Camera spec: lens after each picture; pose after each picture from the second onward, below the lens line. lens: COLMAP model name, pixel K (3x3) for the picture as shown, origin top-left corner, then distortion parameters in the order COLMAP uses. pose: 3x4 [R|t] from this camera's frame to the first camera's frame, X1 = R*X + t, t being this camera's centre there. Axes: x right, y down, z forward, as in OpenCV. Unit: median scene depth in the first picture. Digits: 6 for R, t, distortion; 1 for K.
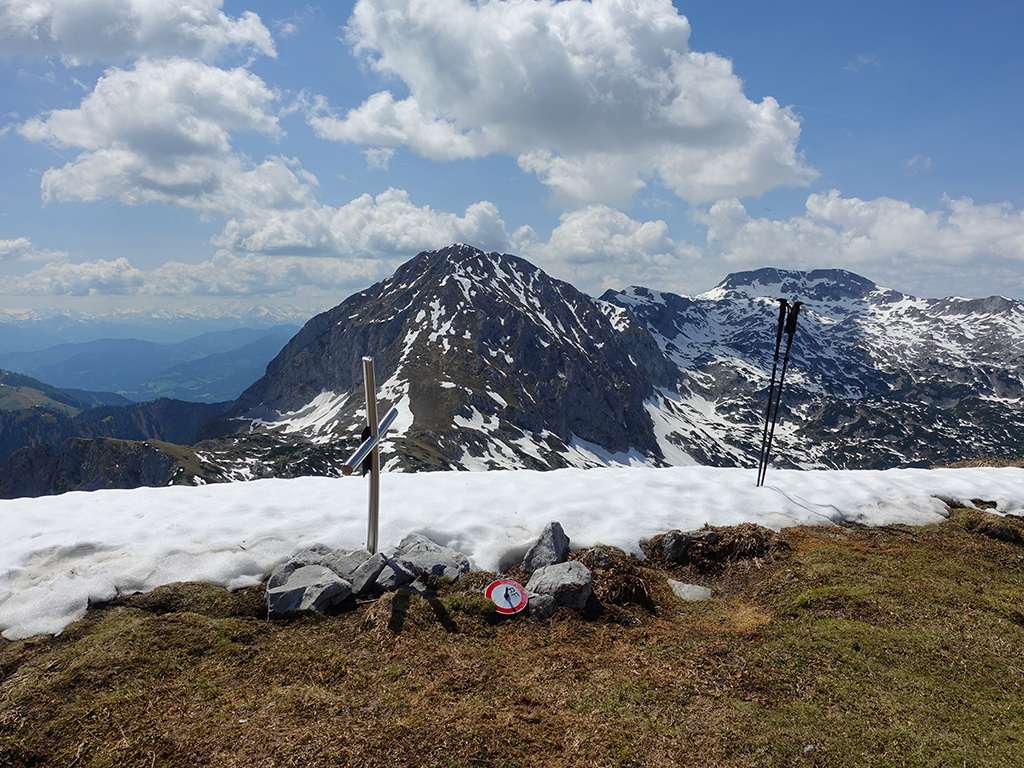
lens RADIAL K [[799.2, 0, 510.3], [0, 799.2, 385.5], [0, 0, 1]] dist [0.008129, 0.000376]
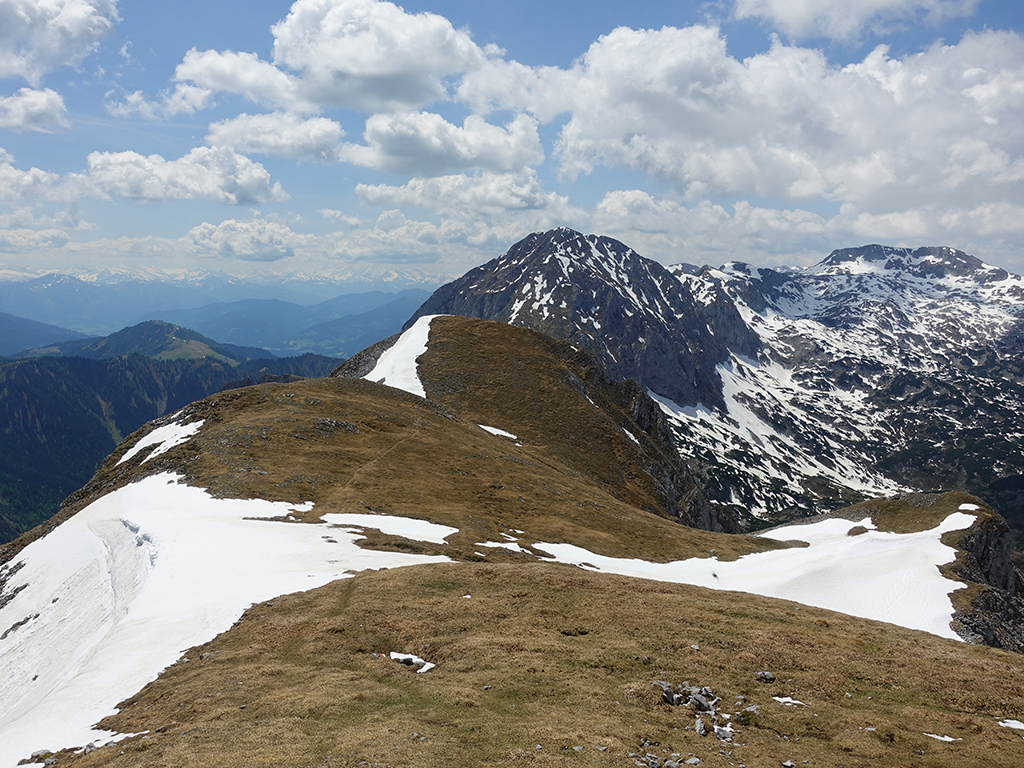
lens RADIAL K [[799.2, 0, 509.6], [0, 799.2, 386.1], [0, 0, 1]] dist [0.008129, 0.000376]
pose [[0.987943, 0.038290, -0.150008, 0.044546], [-0.032078, 0.998533, 0.043618, 0.008638], [0.151458, -0.038280, 0.987722, -0.187212]]
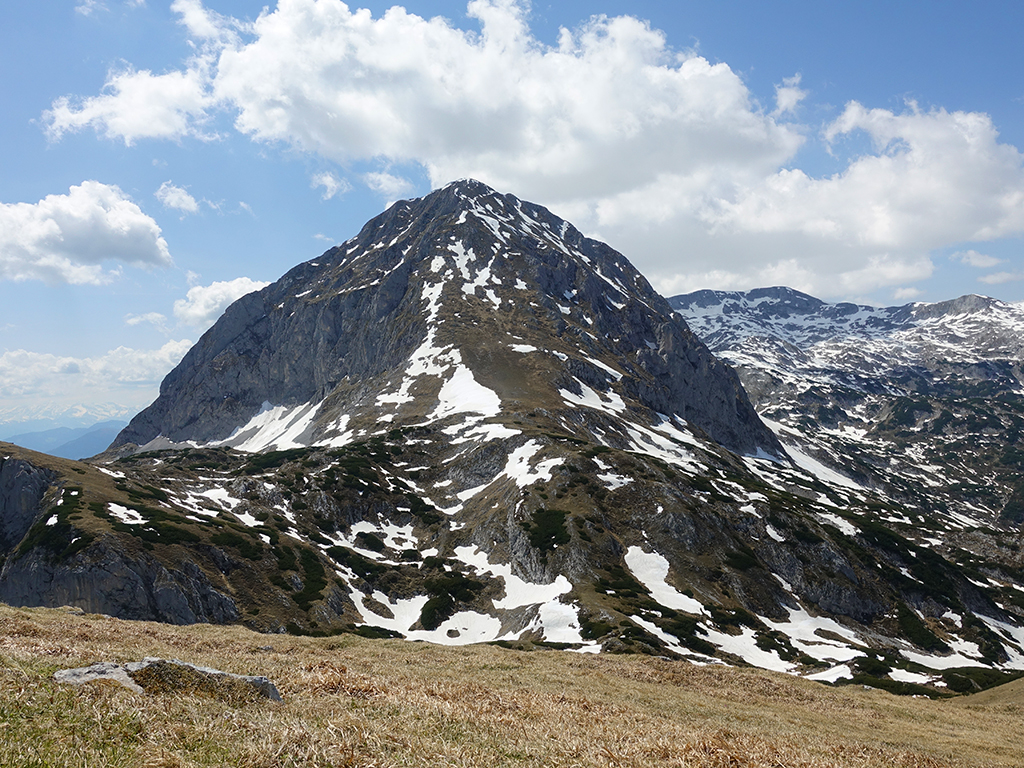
lens RADIAL K [[799.2, 0, 511.7], [0, 799.2, 385.4], [0, 0, 1]] dist [0.008129, 0.000376]
pose [[0.978768, -0.055974, 0.197182, -0.162074], [0.076020, 0.992513, -0.095600, 0.065477], [-0.190355, 0.108560, 0.975694, 0.327800]]
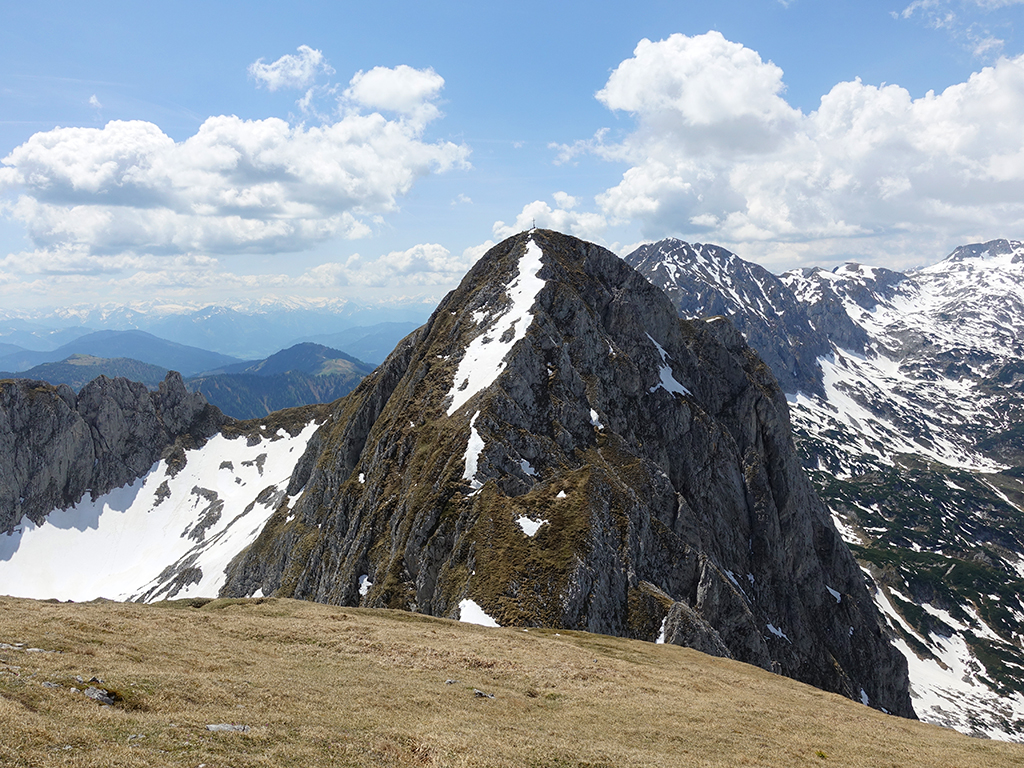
lens RADIAL K [[799.2, 0, 508.2], [0, 799.2, 387.5], [0, 0, 1]] dist [0.008129, 0.000376]
pose [[0.951615, 0.013312, -0.307004, 0.088857], [-0.005377, 0.999630, 0.026677, 0.035500], [0.307246, -0.023736, 0.951334, -0.338448]]
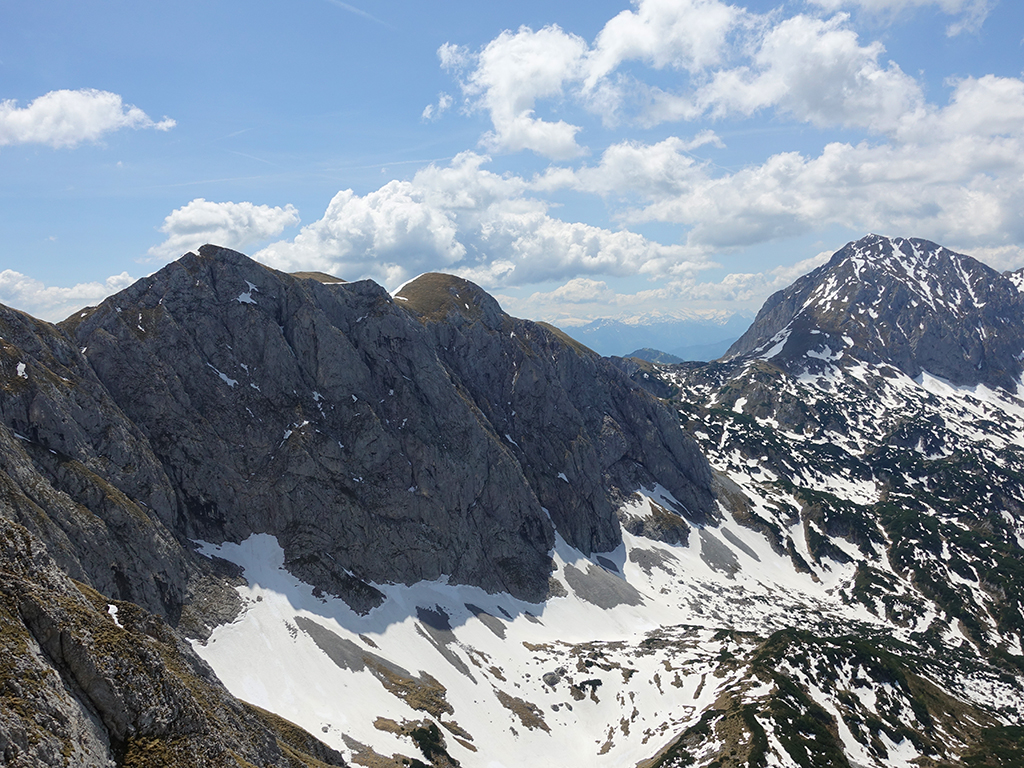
lens RADIAL K [[799.2, 0, 513.1], [0, 799.2, 388.8], [0, 0, 1]] dist [0.008129, 0.000376]
pose [[0.703458, 0.036442, -0.709802, 0.469825], [-0.030518, 0.999312, 0.021061, 0.072541], [0.710082, 0.006847, 0.704086, -0.372174]]
